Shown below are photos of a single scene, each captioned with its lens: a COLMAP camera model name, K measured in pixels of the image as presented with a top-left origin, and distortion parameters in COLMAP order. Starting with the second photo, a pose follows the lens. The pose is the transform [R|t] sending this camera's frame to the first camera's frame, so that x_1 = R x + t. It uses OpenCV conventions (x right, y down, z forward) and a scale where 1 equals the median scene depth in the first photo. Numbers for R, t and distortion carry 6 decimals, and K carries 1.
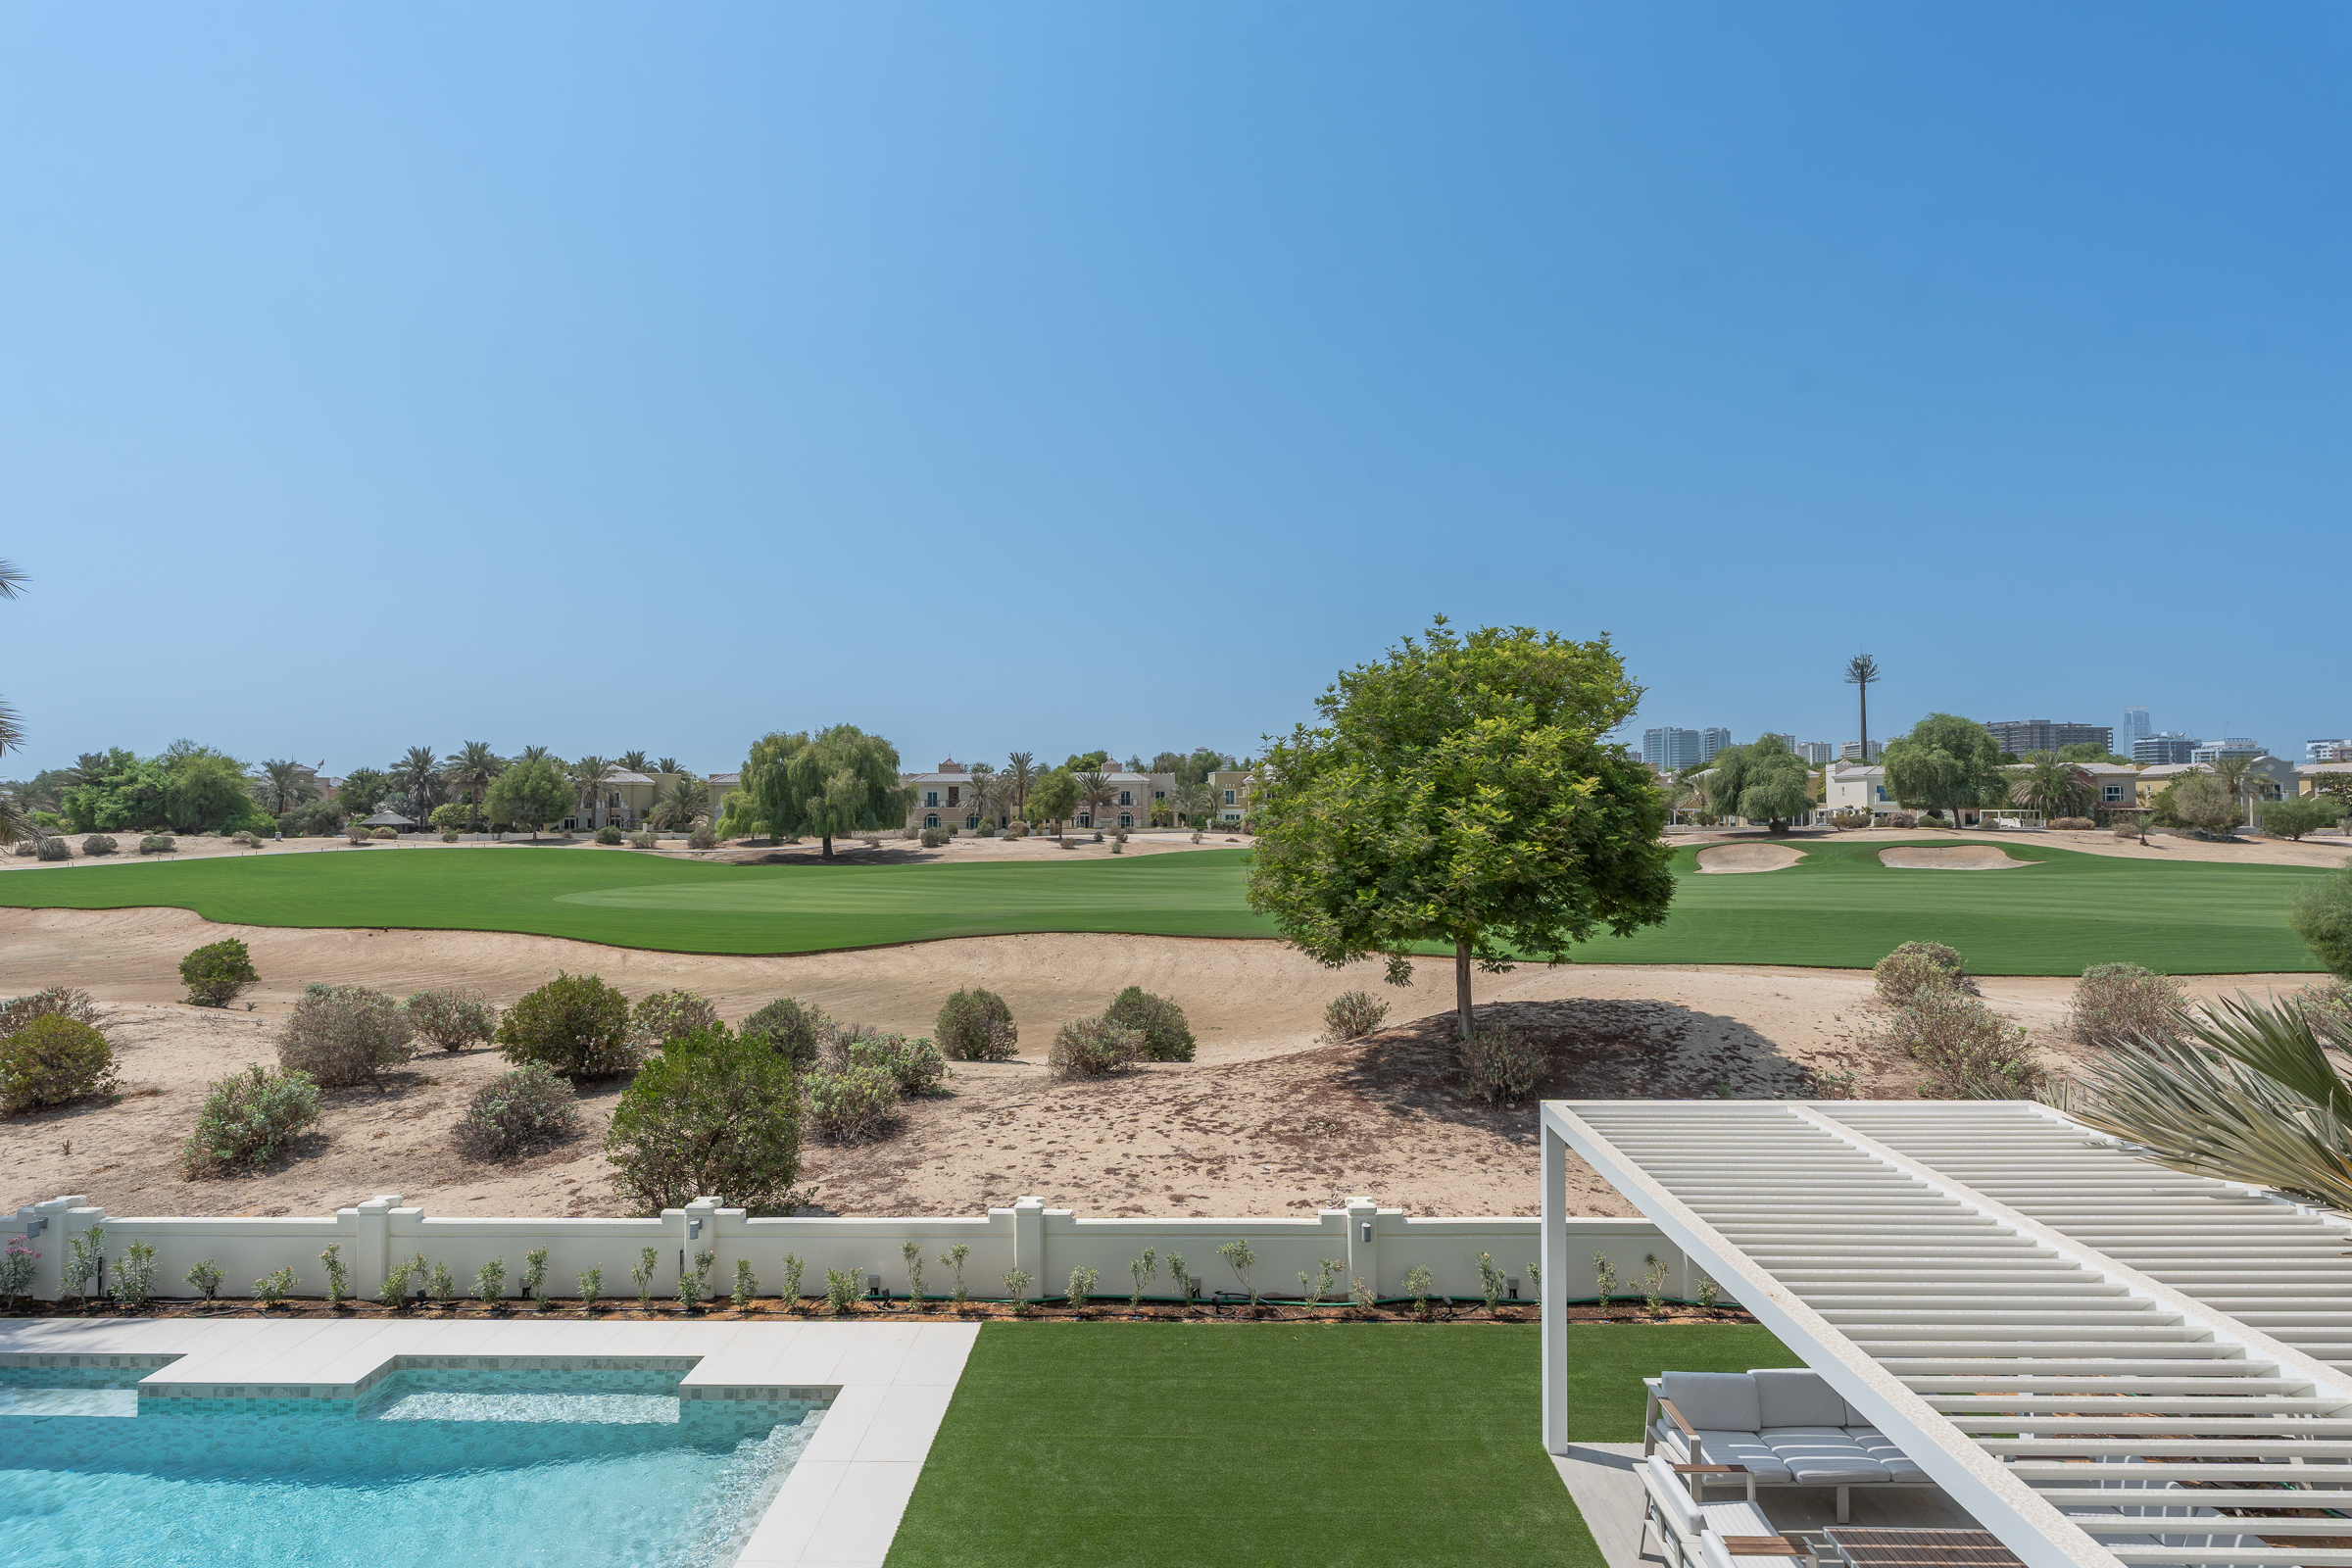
lens RADIAL K [[1074.5, 0, 1185.3], [0, 1074.5, 788.4], [0, 0, 1]] dist [-0.005204, 0.001648]
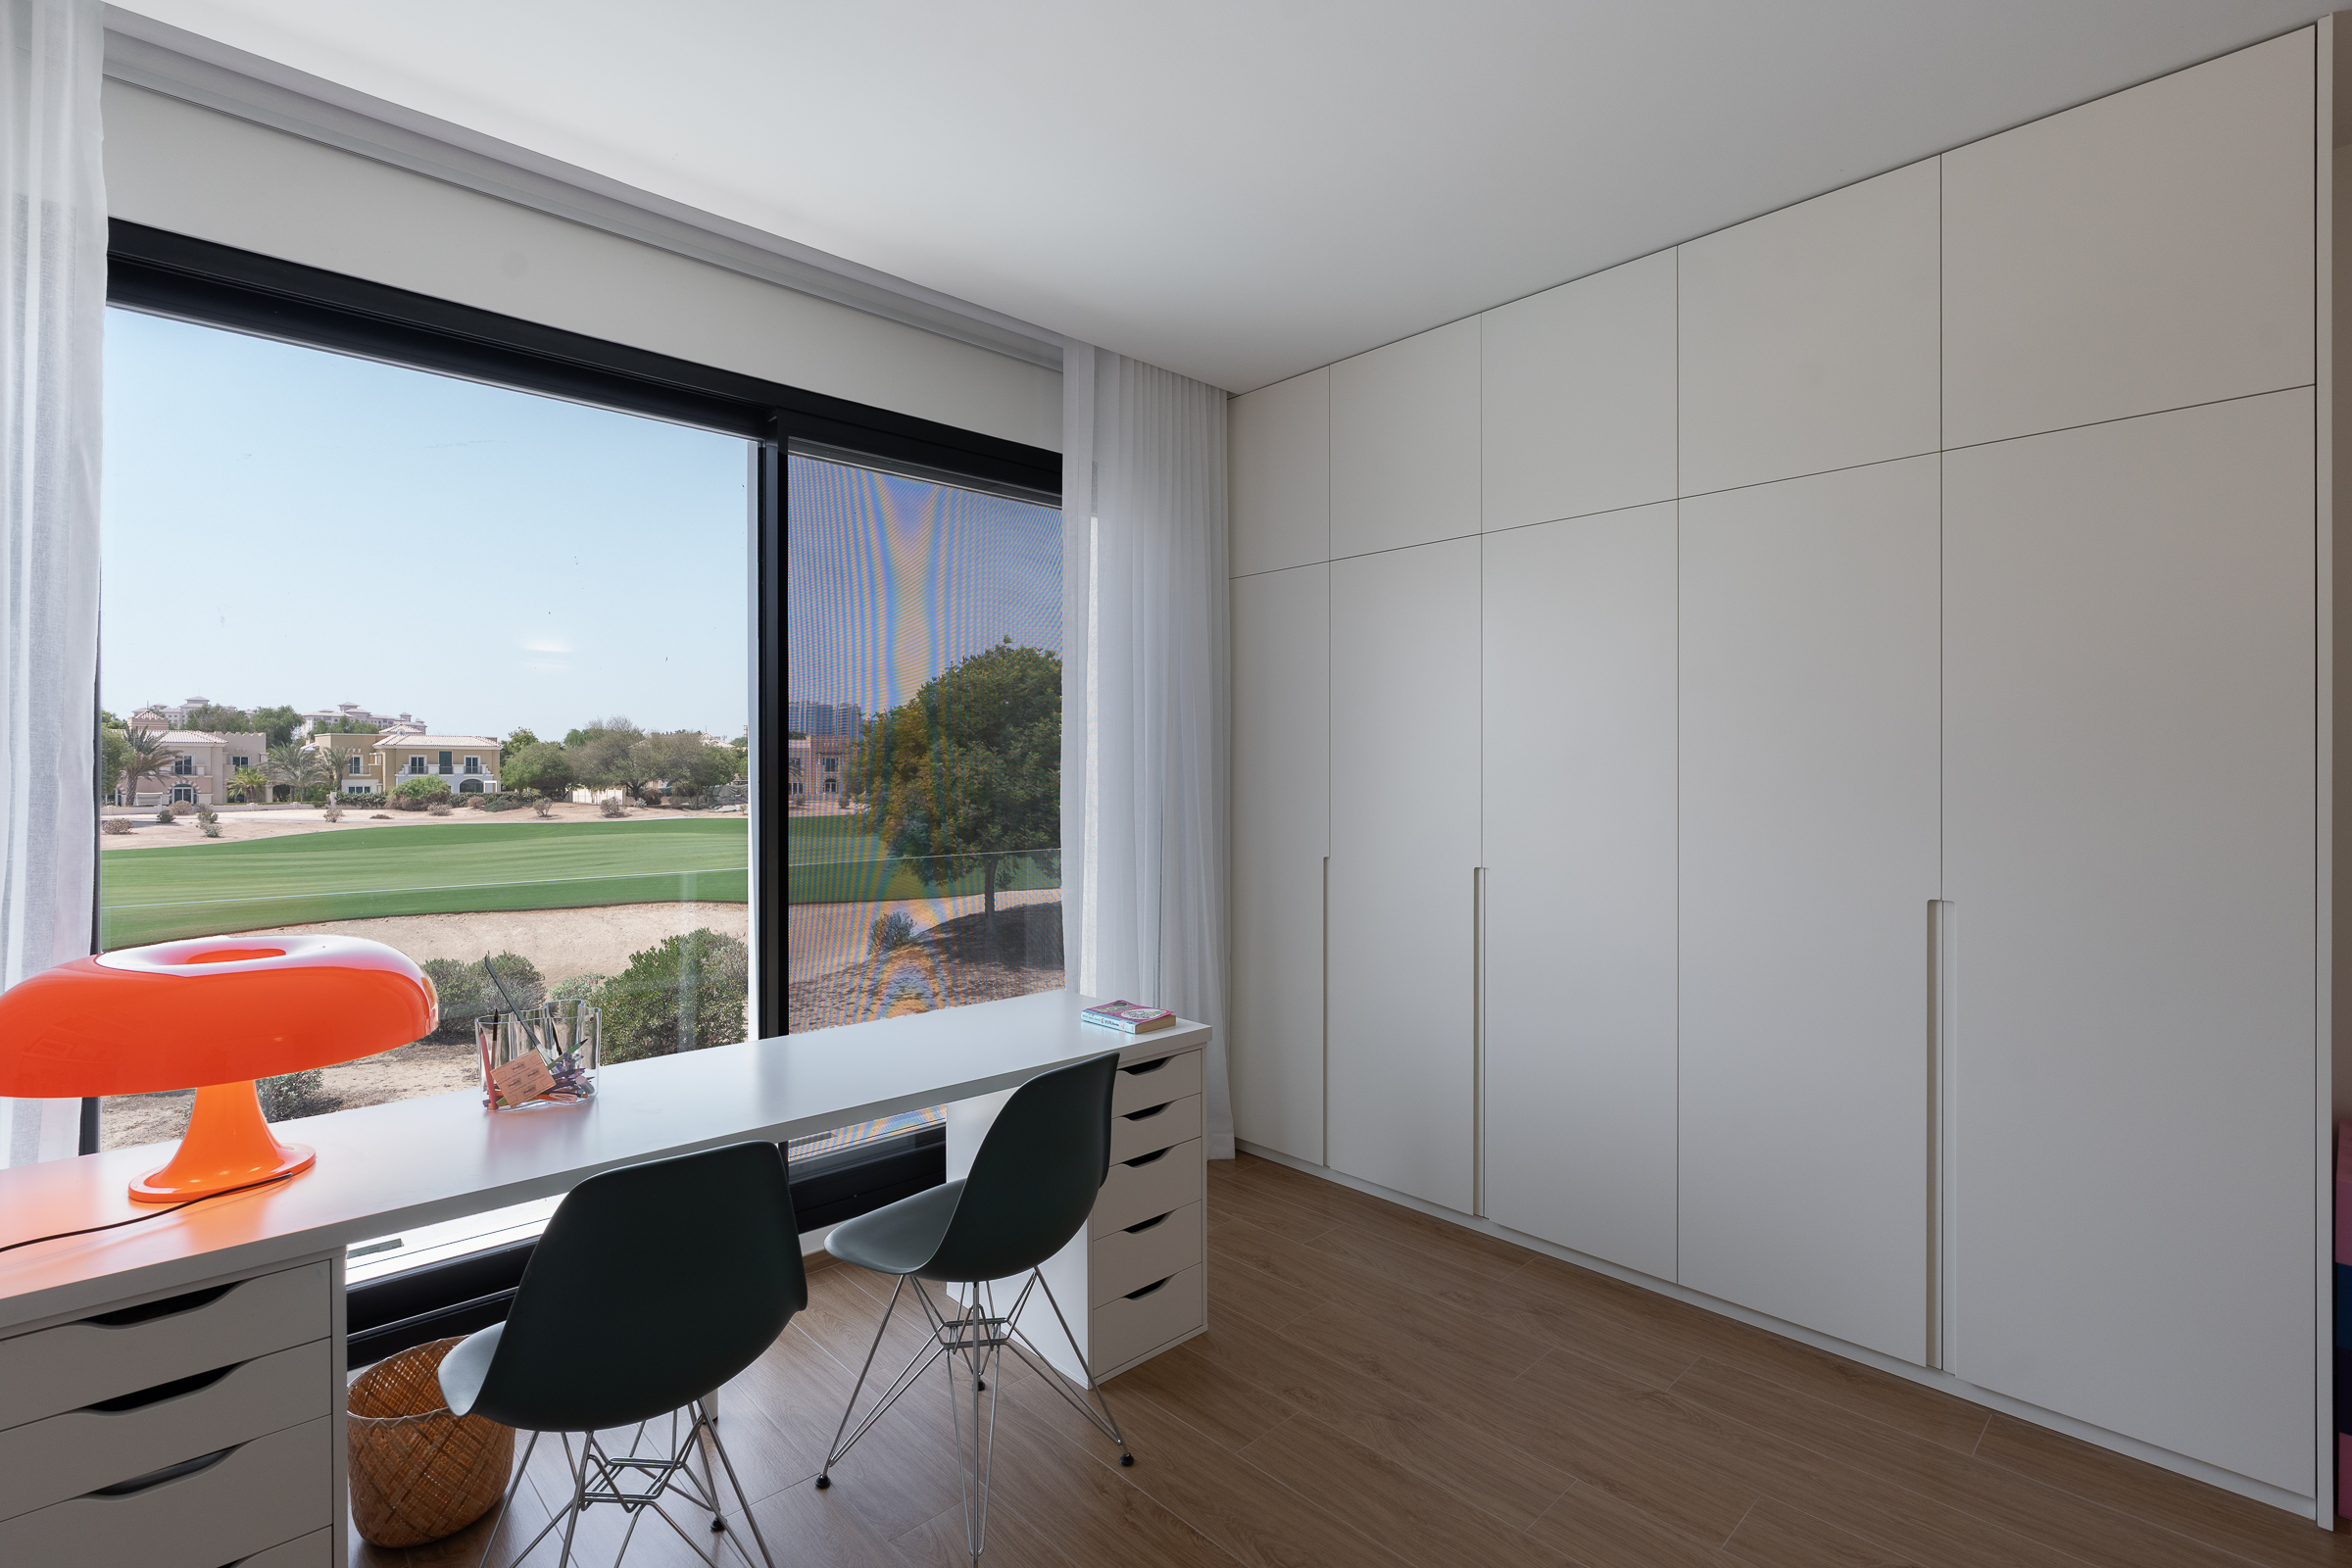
lens RADIAL K [[1074.5, 0, 1187.2], [0, 1074.5, 761.8], [0, 0, 1]] dist [-0.005204, 0.001648]
pose [[0.707235, 0.008691, 0.706926, -0.481669], [-0.010207, 0.999946, -0.002082, 0.004982], [-0.706905, -0.005743, 0.707285, -0.165243]]
